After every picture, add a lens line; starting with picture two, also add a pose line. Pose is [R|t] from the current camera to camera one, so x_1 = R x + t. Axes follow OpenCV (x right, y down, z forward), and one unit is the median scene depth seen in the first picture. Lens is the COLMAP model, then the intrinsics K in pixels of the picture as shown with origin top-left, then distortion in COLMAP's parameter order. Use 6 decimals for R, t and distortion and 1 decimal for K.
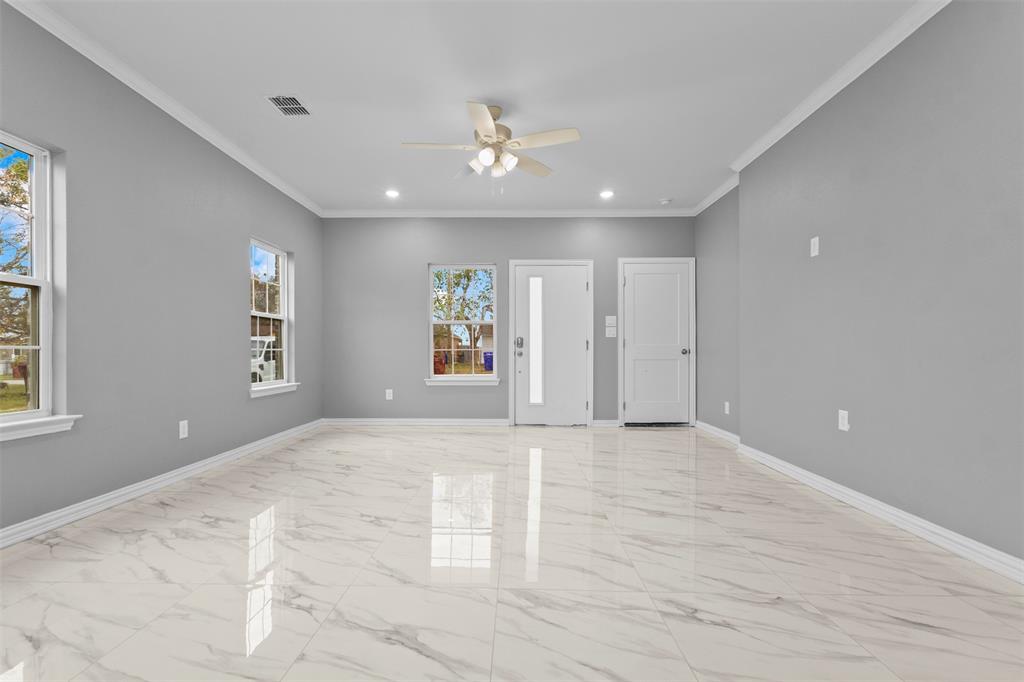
lens RADIAL K [[474.5, 0, 508.0], [0, 474.5, 347.1], [0, 0, 1]] dist [0.004420, 0.000175]
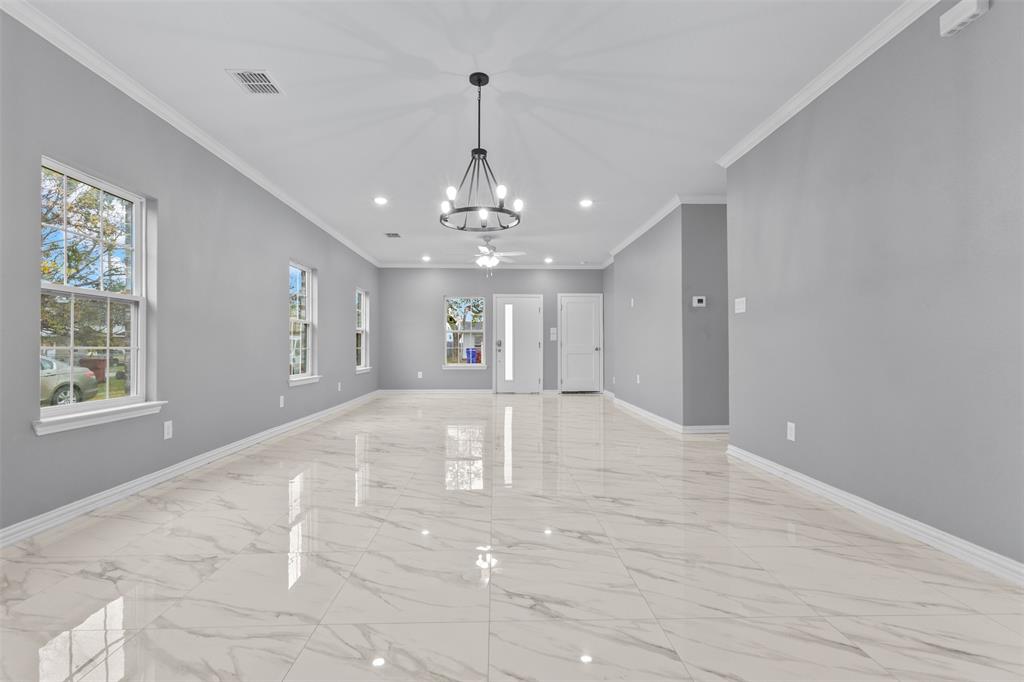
lens RADIAL K [[472.4, 0, 510.0], [0, 472.4, 344.3], [0, 0, 1]] dist [0.001765, -0.000259]
pose [[0.998706, 0.000080, 0.050848, -0.021653], [-0.000292, 0.999991, 0.004180, -0.014086], [-0.050847, -0.004190, 0.998698, -0.660652]]
